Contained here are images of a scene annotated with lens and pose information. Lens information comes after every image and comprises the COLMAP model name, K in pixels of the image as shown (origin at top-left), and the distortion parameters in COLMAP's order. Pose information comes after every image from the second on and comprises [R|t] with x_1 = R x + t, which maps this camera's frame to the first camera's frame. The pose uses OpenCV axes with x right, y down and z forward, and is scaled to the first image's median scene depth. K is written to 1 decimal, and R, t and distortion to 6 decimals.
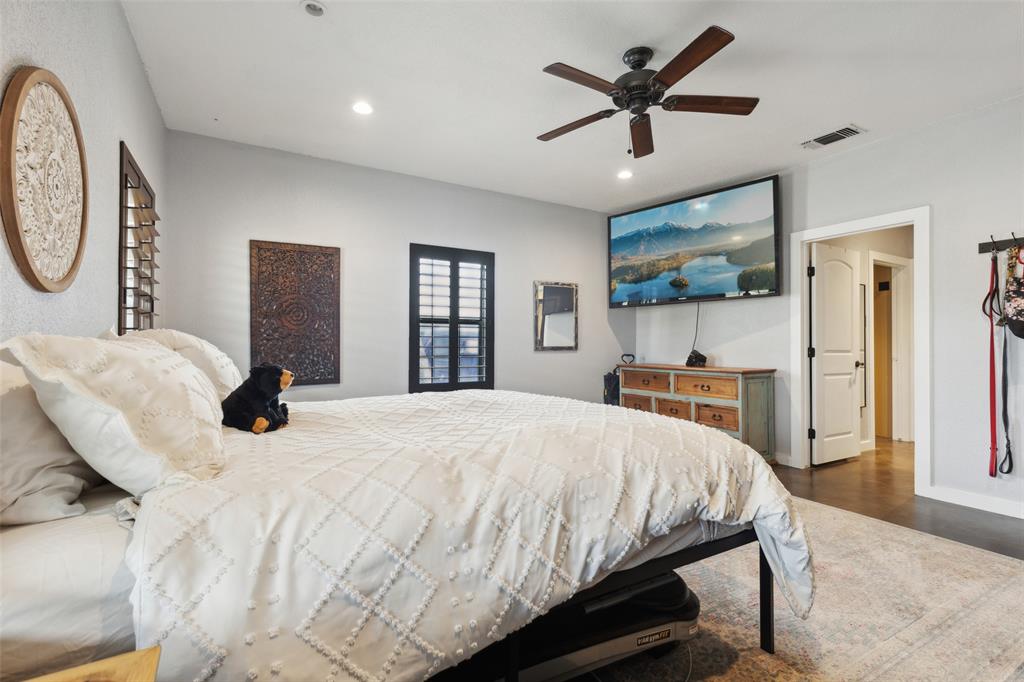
lens RADIAL K [[465.7, 0, 515.7], [0, 465.7, 344.9], [0, 0, 1]] dist [0.014578, 0.000361]
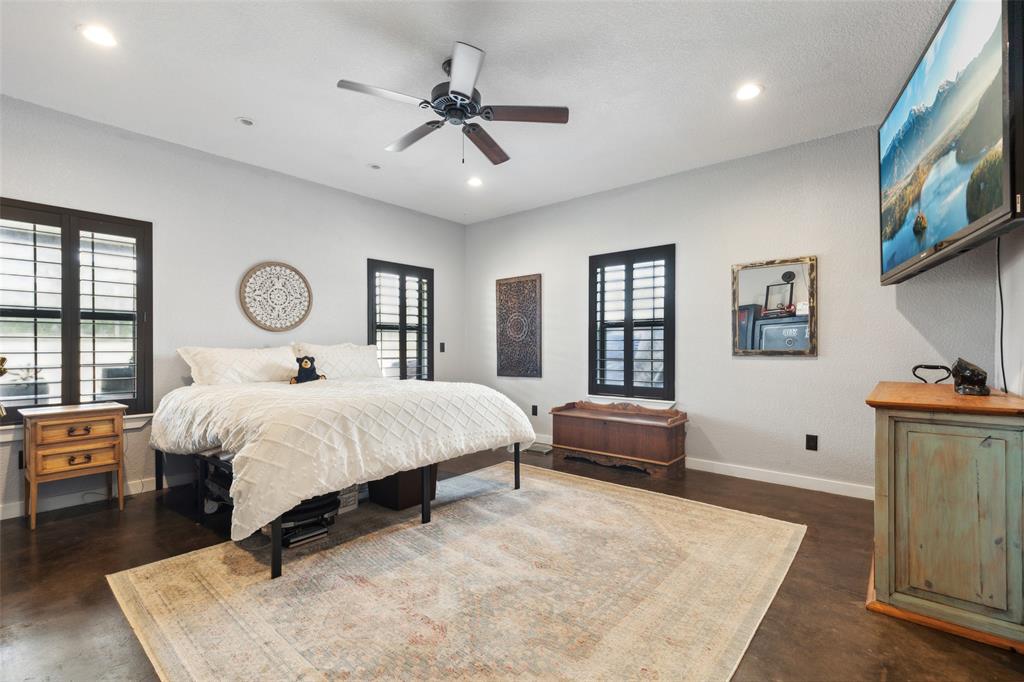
lens RADIAL K [[458.0, 0, 510.1], [0, 458.0, 350.2], [0, 0, 1]] dist [0.004596, -0.000320]
pose [[0.326477, 0.005226, -0.945191, 0.712947], [0.004413, 0.999965, 0.007053, -0.003624], [0.945195, -0.006473, 0.326443, 0.444428]]
